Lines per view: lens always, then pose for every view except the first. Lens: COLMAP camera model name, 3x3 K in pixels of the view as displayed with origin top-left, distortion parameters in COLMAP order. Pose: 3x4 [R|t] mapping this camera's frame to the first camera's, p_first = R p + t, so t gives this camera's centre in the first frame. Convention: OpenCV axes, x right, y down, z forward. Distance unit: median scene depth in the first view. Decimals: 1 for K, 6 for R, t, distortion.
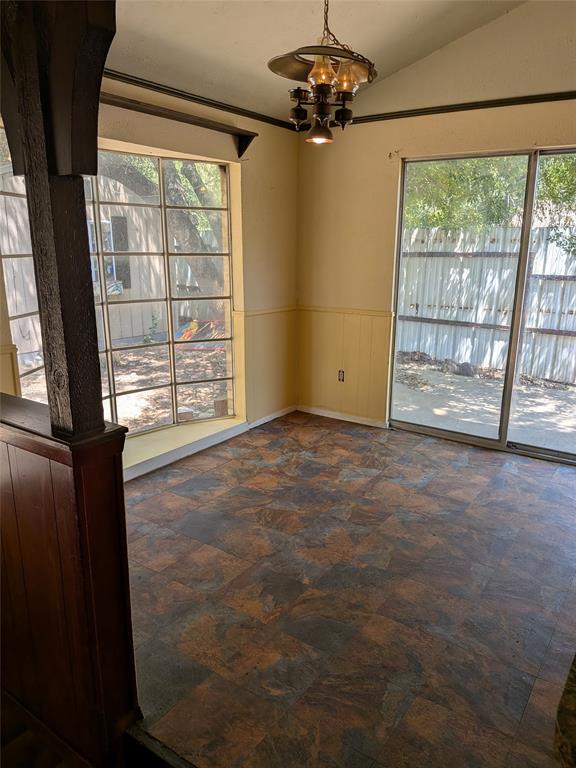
lens RADIAL K [[556.5, 0, 285.0], [0, 556.5, 393.3], [0, 0, 1]] dist [0.089002, -0.163675]
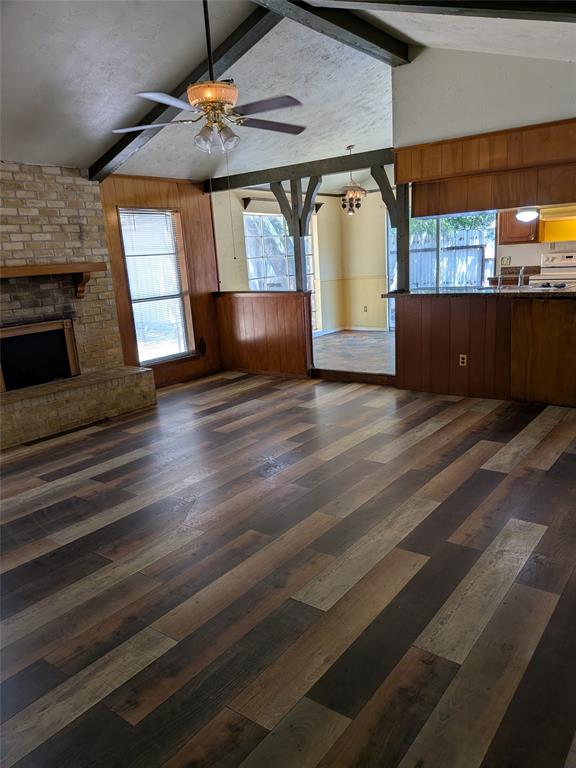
lens RADIAL K [[556.5, 0, 285.0], [0, 556.5, 393.3], [0, 0, 1]] dist [0.089002, -0.163675]
pose [[0.996355, -0.050830, -0.068510, -0.082722], [0.049624, 0.998583, -0.019196, 0.348310], [0.069389, 0.015726, 0.997466, -1.252417]]
